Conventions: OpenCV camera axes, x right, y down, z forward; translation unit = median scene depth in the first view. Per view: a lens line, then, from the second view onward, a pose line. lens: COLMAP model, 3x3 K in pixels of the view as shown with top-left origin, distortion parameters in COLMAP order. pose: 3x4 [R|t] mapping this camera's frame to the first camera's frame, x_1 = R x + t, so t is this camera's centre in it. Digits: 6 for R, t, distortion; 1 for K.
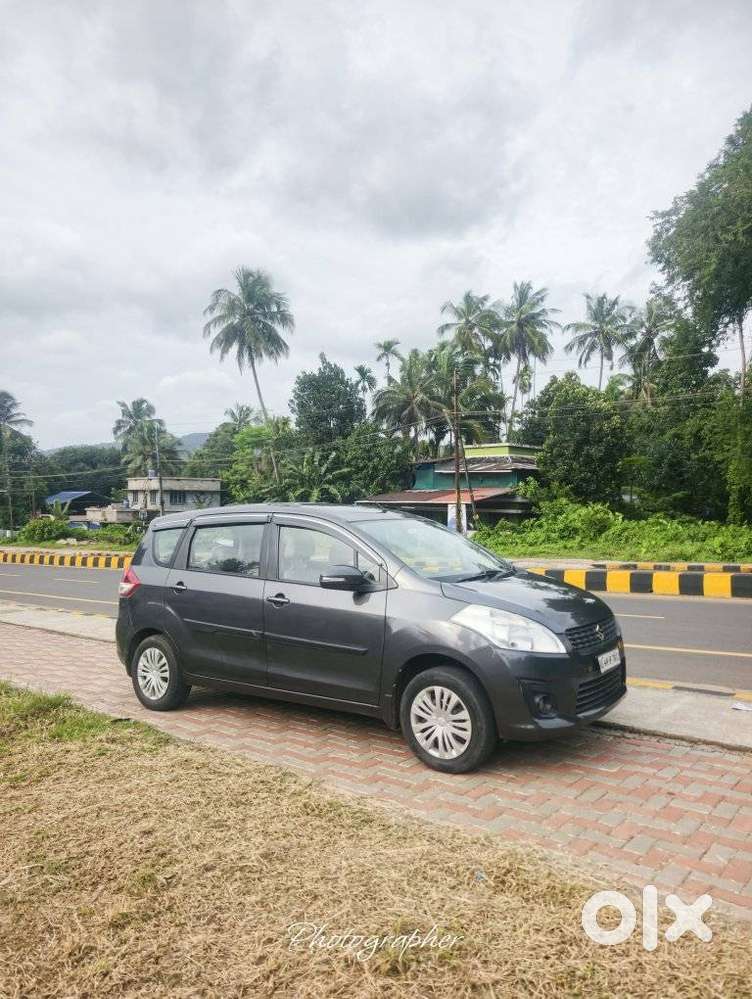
lens RADIAL K [[696.7, 0, 382.3], [0, 696.7, 503.8], [0, 0, 1]] dist [-0.000541, -0.007057]
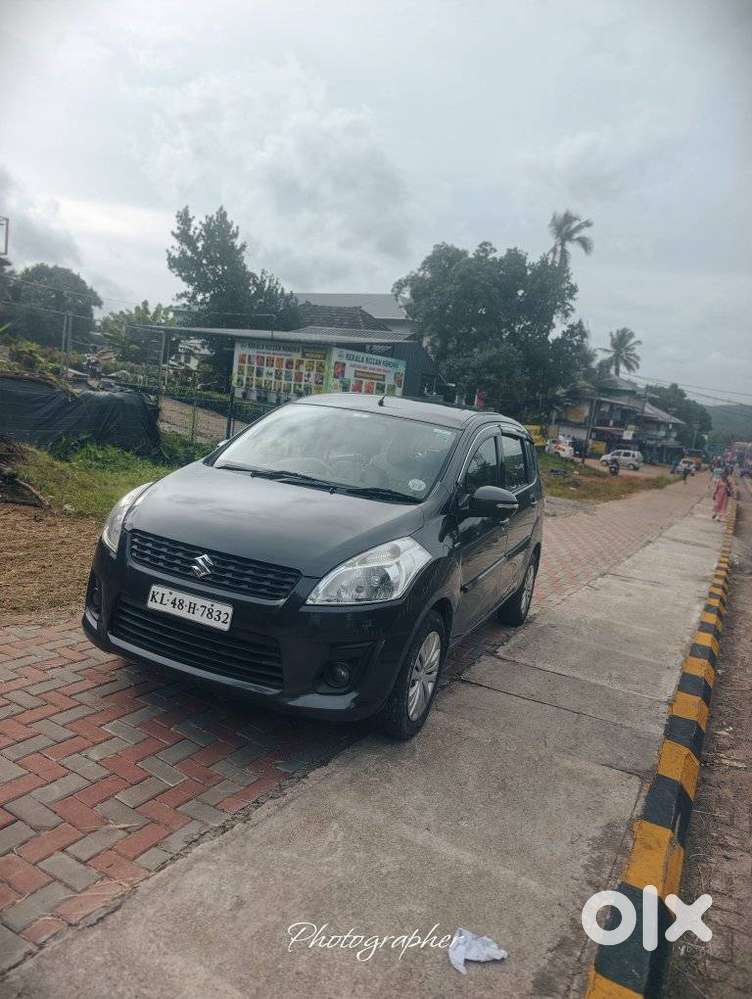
lens RADIAL K [[708.3, 0, 375.7], [0, 708.3, 488.9], [0, 0, 1]] dist [-0.010422, -0.006976]
pose [[0.222759, 0.148808, -0.963449, 0.778962], [-0.114484, 0.985436, 0.125734, 0.007700], [0.968128, 0.082291, 0.236551, 0.785451]]
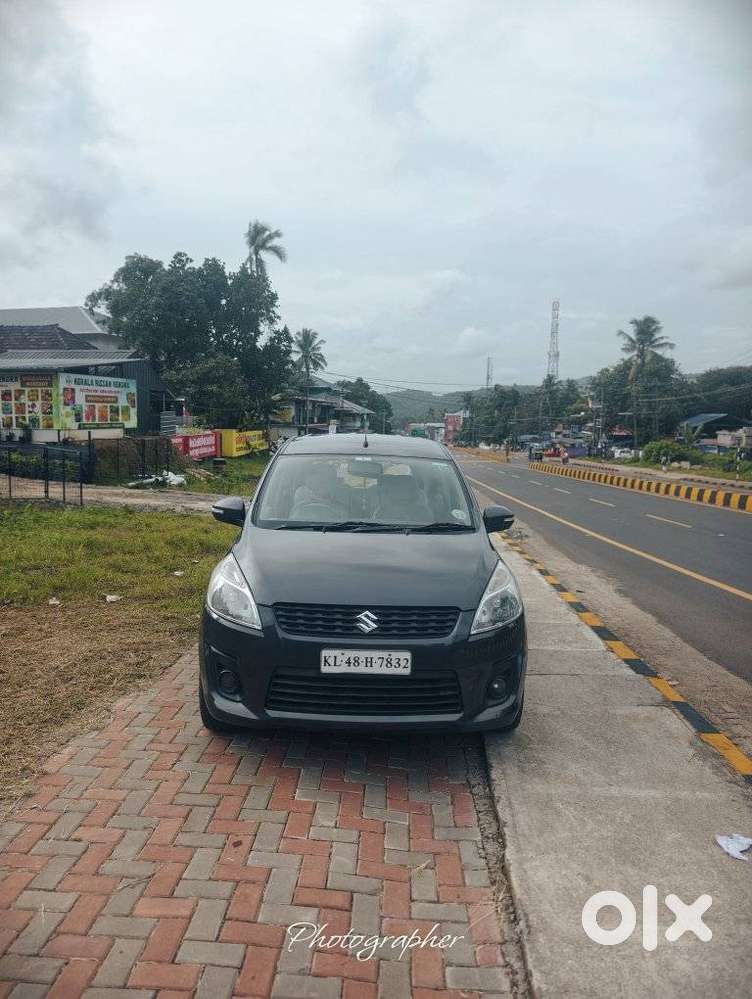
lens RADIAL K [[696.7, 0, 382.3], [0, 696.7, 503.8], [0, 0, 1]] dist [-0.000541, -0.007057]
pose [[0.615069, 0.098200, -0.782335, 0.686319], [-0.010885, 0.993177, 0.116107, -0.014400], [0.788398, -0.062899, 0.611941, 0.460529]]
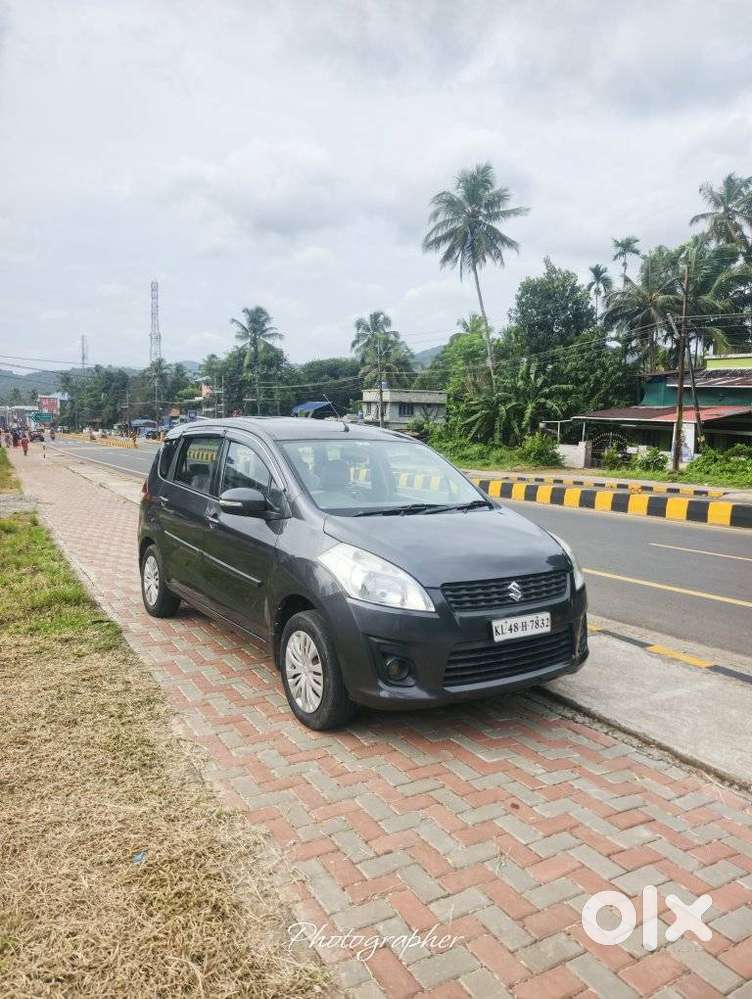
lens RADIAL K [[696.7, 0, 382.3], [0, 696.7, 503.8], [0, 0, 1]] dist [-0.000541, -0.007057]
pose [[0.939303, 0.066435, -0.336595, 0.340067], [-0.024438, 0.991537, 0.127506, -0.008703], [0.342218, -0.111542, 0.932977, 0.173269]]
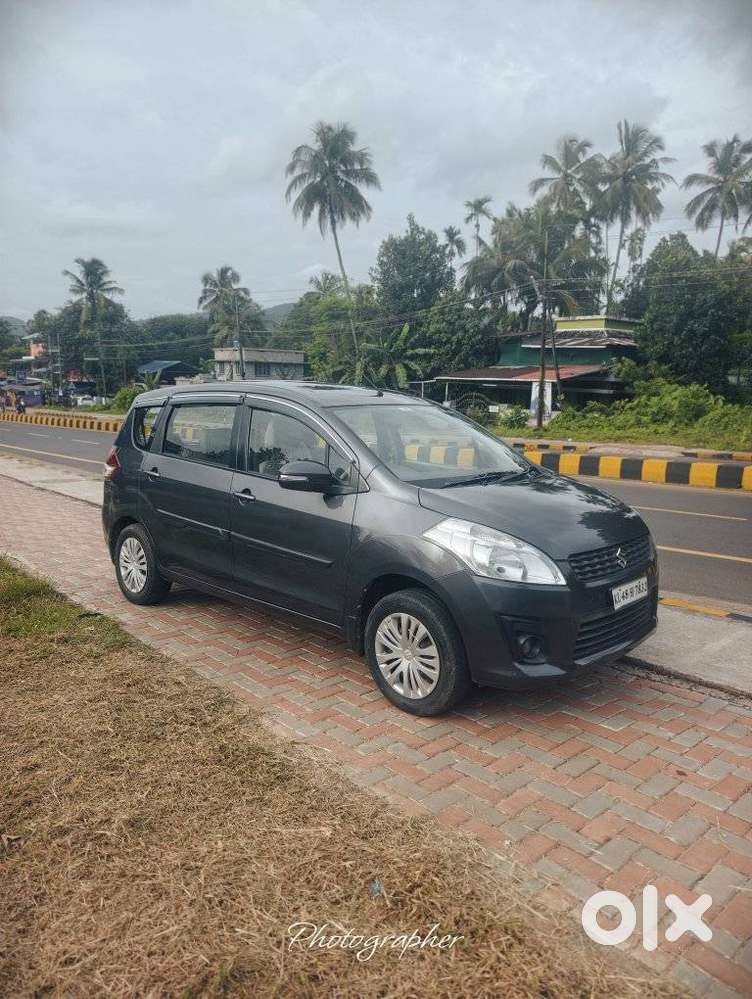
lens RADIAL K [[697.7, 0, 378.5], [0, 697.7, 498.7], [0, 0, 1]] dist [-0.003287, -0.007849]
pose [[0.990692, 0.043451, -0.129000, 0.110258], [-0.020908, 0.985012, 0.171214, -0.007103], [0.134506, -0.166923, 0.976752, 0.163475]]
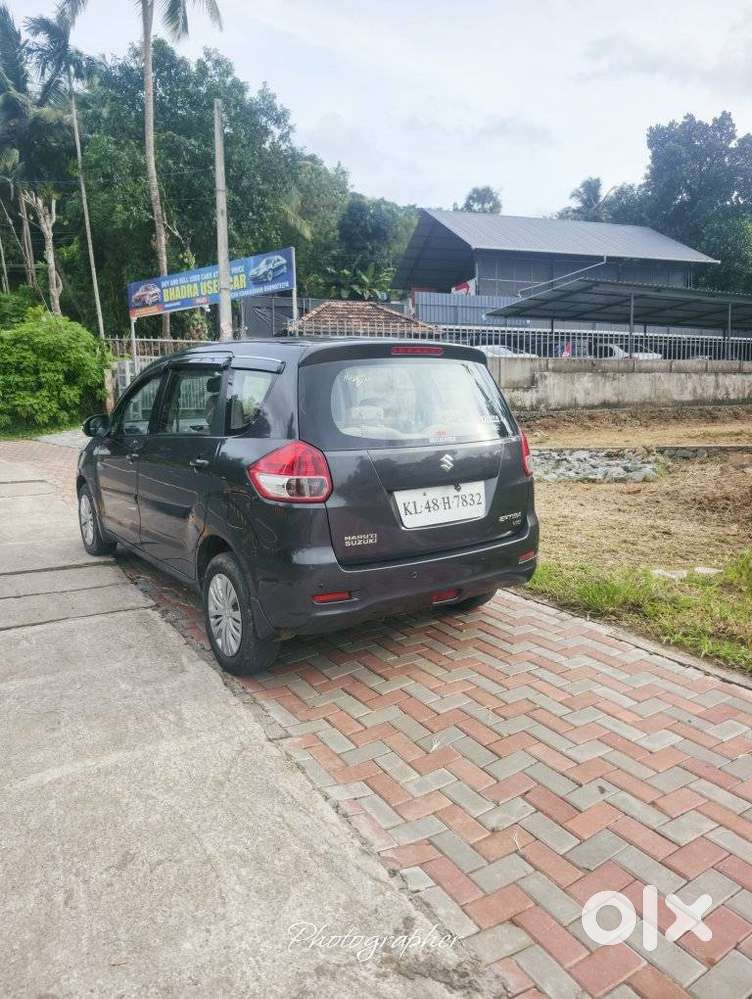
lens RADIAL K [[708.3, 0, 375.7], [0, 708.3, 488.9], [0, 0, 1]] dist [-0.010422, -0.006976]
pose [[-0.949805, -0.015740, 0.312445, -0.492831], [0.019059, 0.993967, 0.108011, 0.081701], [-0.312260, 0.108544, -0.943775, 1.819066]]
